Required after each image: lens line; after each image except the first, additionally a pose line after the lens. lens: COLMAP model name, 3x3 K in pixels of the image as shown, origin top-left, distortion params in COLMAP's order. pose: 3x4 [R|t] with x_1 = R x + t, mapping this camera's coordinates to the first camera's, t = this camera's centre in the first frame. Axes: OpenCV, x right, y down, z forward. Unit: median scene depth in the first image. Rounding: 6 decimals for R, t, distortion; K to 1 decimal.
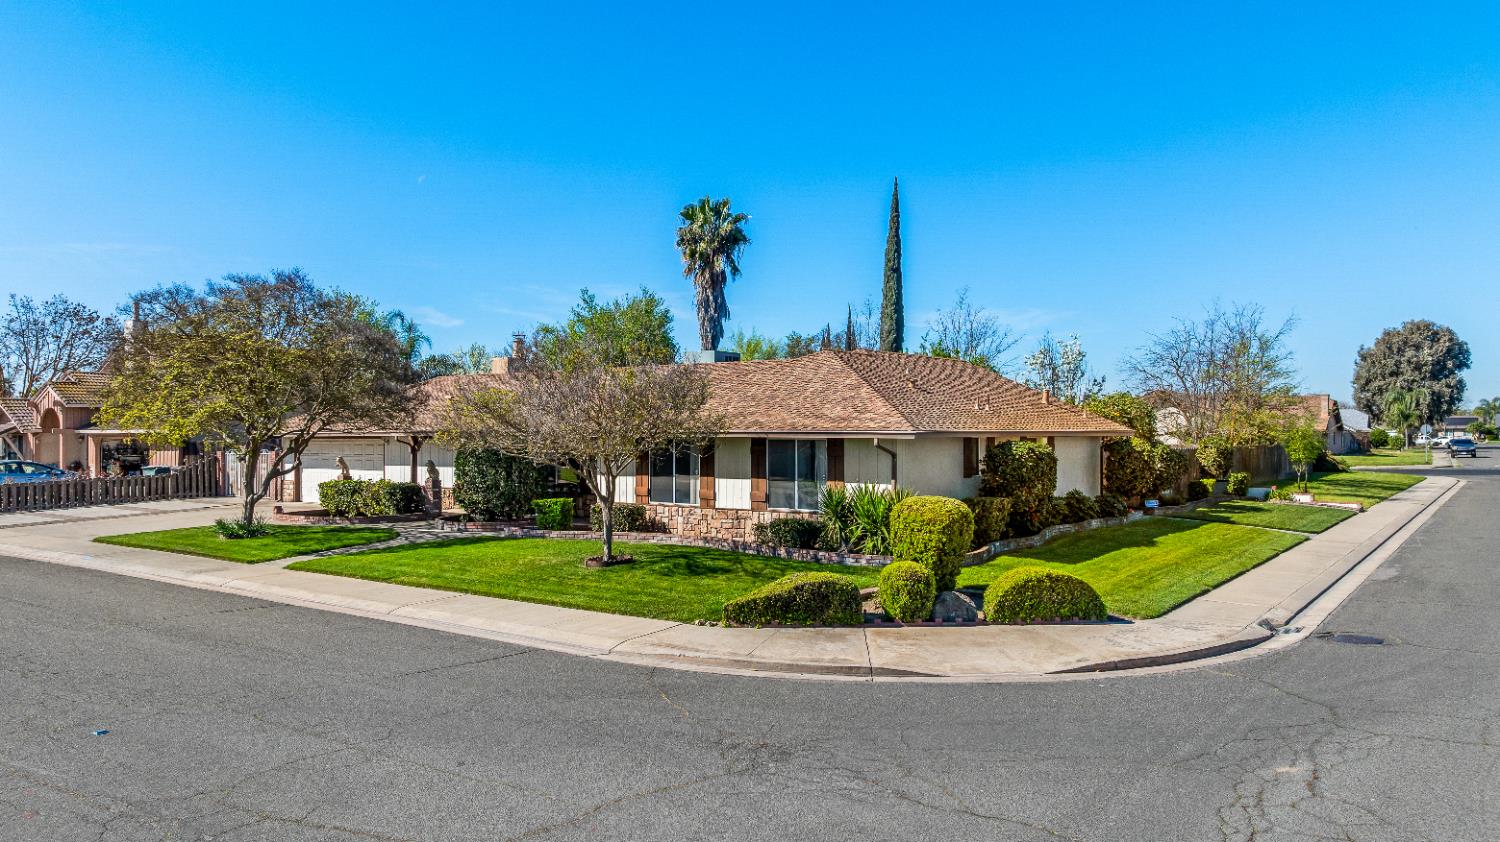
lens RADIAL K [[1050.4, 0, 750.0], [0, 1050.4, 421.0], [0, 0, 1]] dist [0.003394, -0.000724]
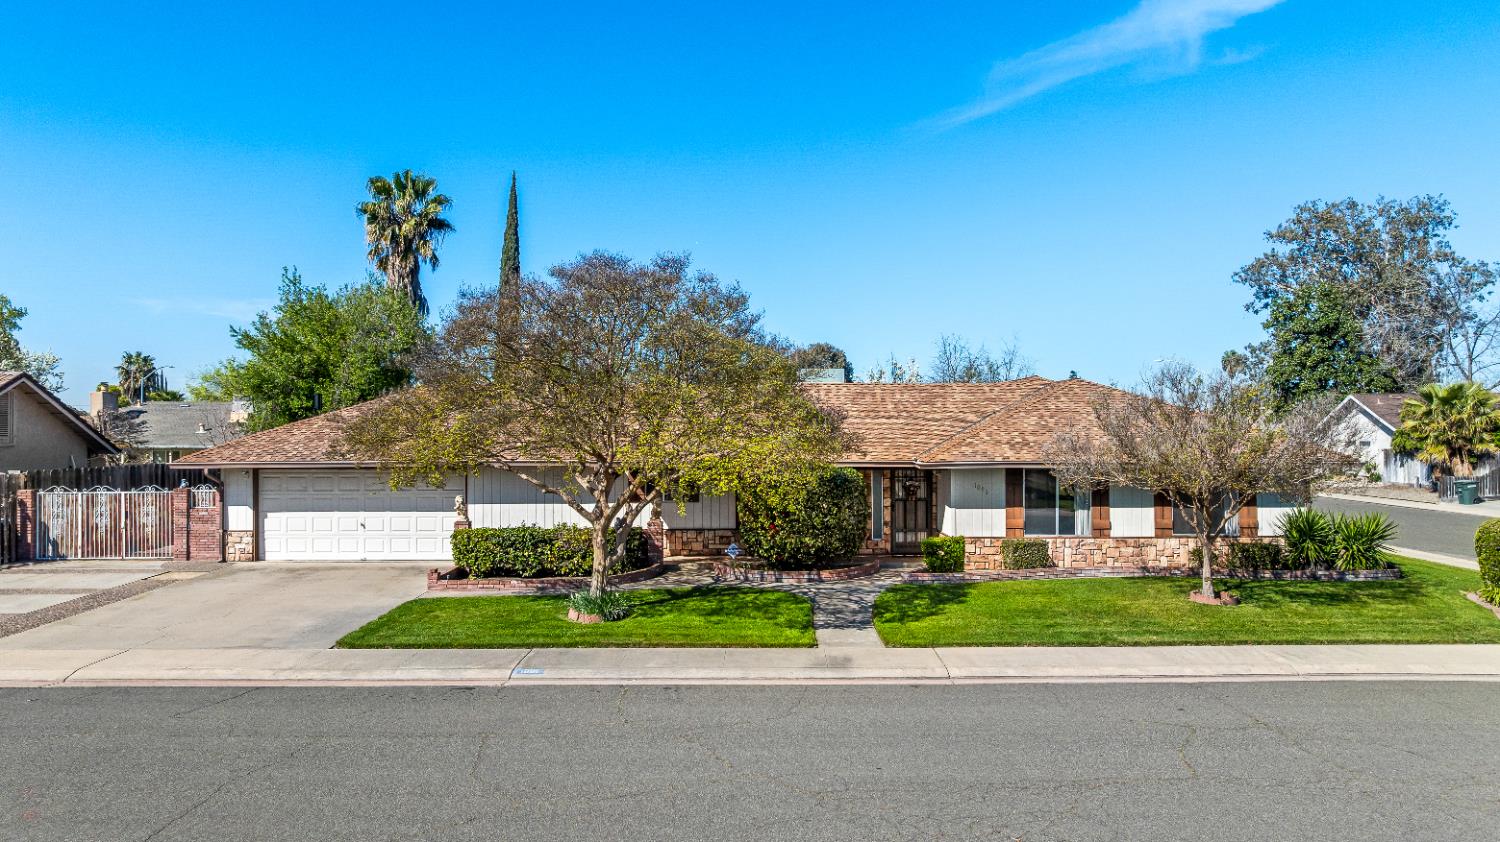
lens RADIAL K [[1075.9, 0, 759.1], [0, 1075.9, 417.5], [0, 0, 1]] dist [-0.002356, -0.002165]
pose [[0.816885, 0.007099, 0.576757, -0.878203], [-0.003985, 0.999970, -0.006663, -0.023892], [-0.576786, 0.003144, 0.816889, 0.330652]]
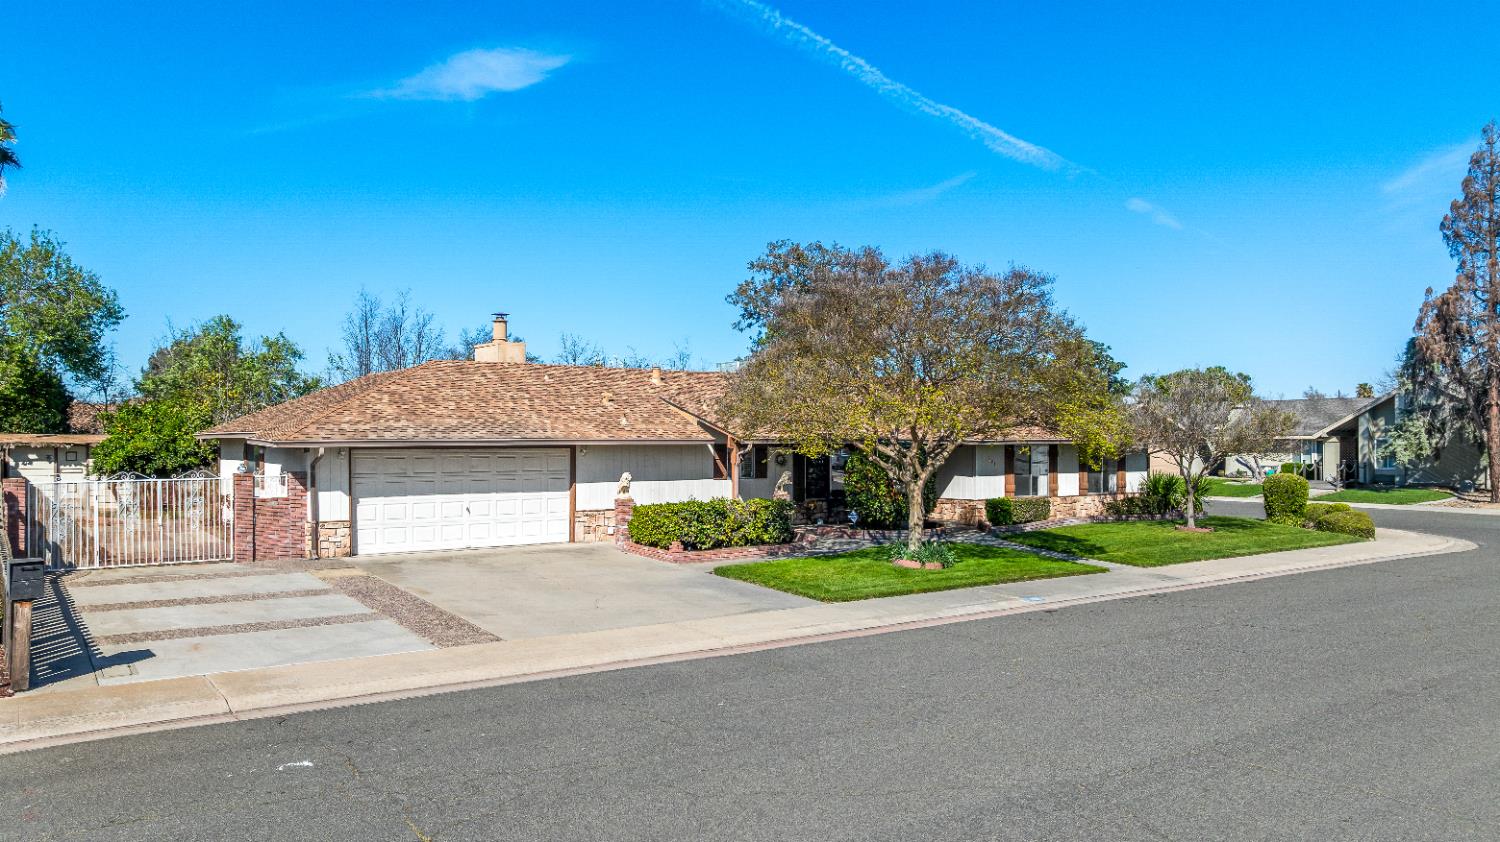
lens RADIAL K [[1075.9, 0, 759.1], [0, 1075.9, 417.5], [0, 0, 1]] dist [-0.002356, -0.002165]
pose [[0.351907, 0.018657, 0.935849, -1.401808], [-0.007284, 0.999826, -0.017194, 0.008355], [-0.936007, -0.000766, 0.351982, 0.838884]]
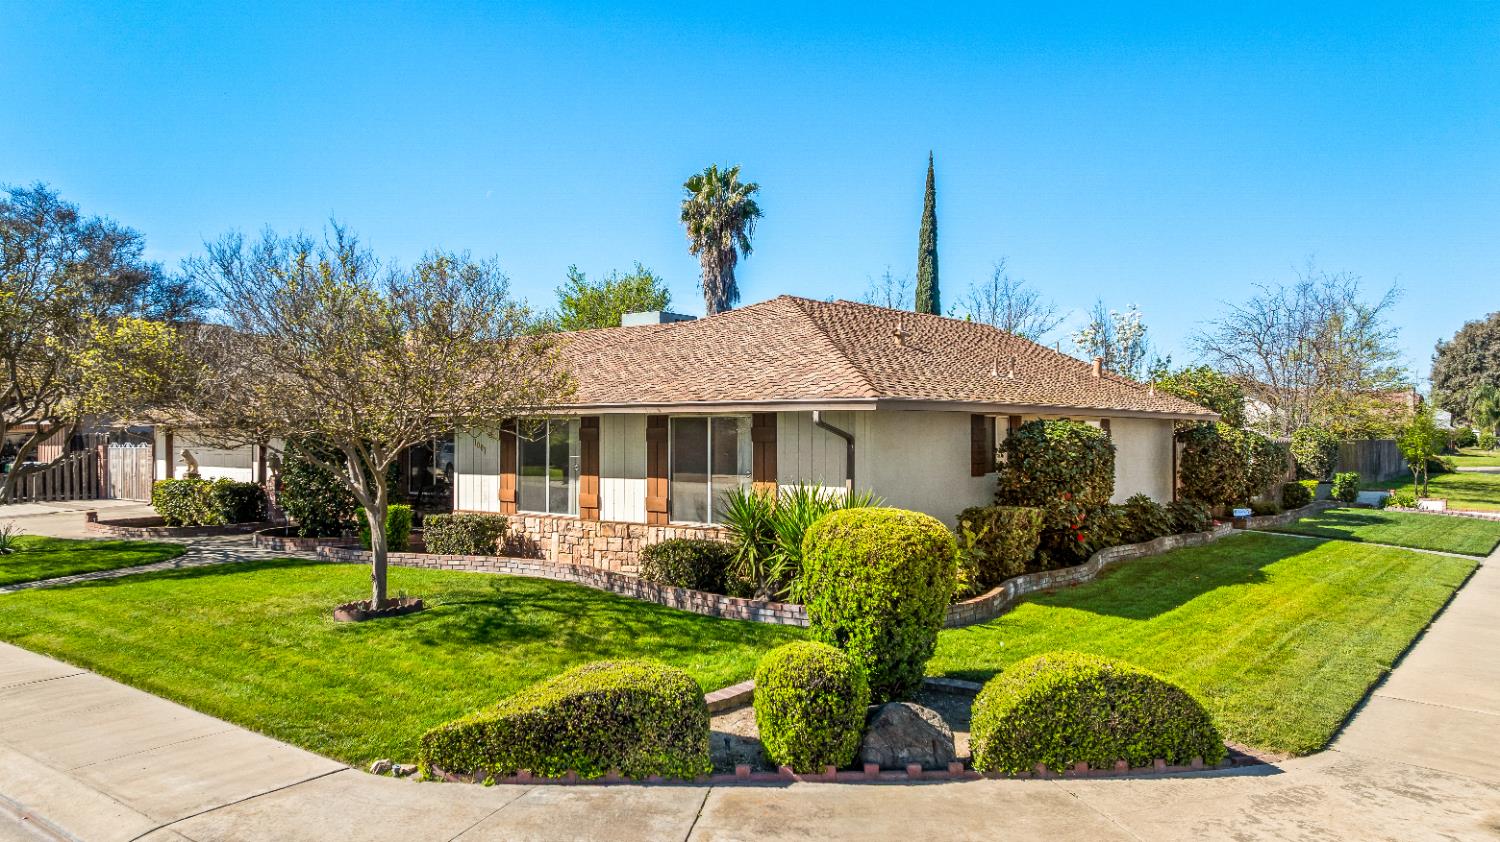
lens RADIAL K [[1043.5, 0, 750.0], [0, 1043.5, 421.0], [0, 0, 1]] dist [-0.034205, 0.055645]
pose [[0.998835, -0.000868, -0.048254, 0.091451], [0.000739, 0.999996, -0.002705, 0.020006], [0.048256, 0.002666, 0.998831, 0.324563]]
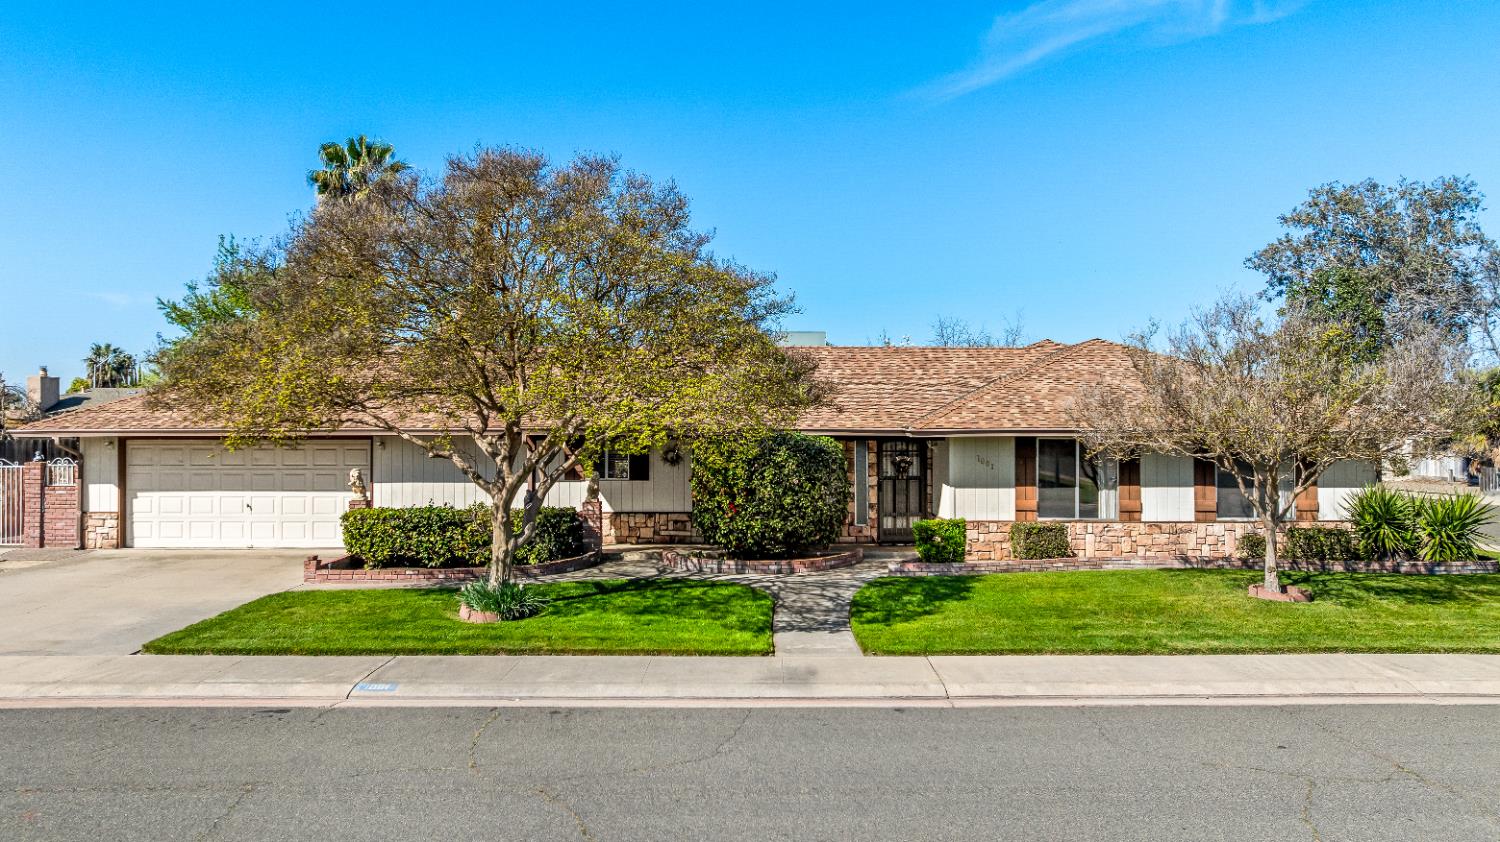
lens RADIAL K [[1090.4, 0, 750.0], [0, 1090.4, 421.0], [0, 0, 1]] dist [-0.035776, 0.057618]
pose [[0.818979, 0.007755, 0.573771, -0.761464], [-0.006359, 0.999970, -0.004439, 0.007409], [-0.573788, -0.000013, 0.819004, 0.447219]]
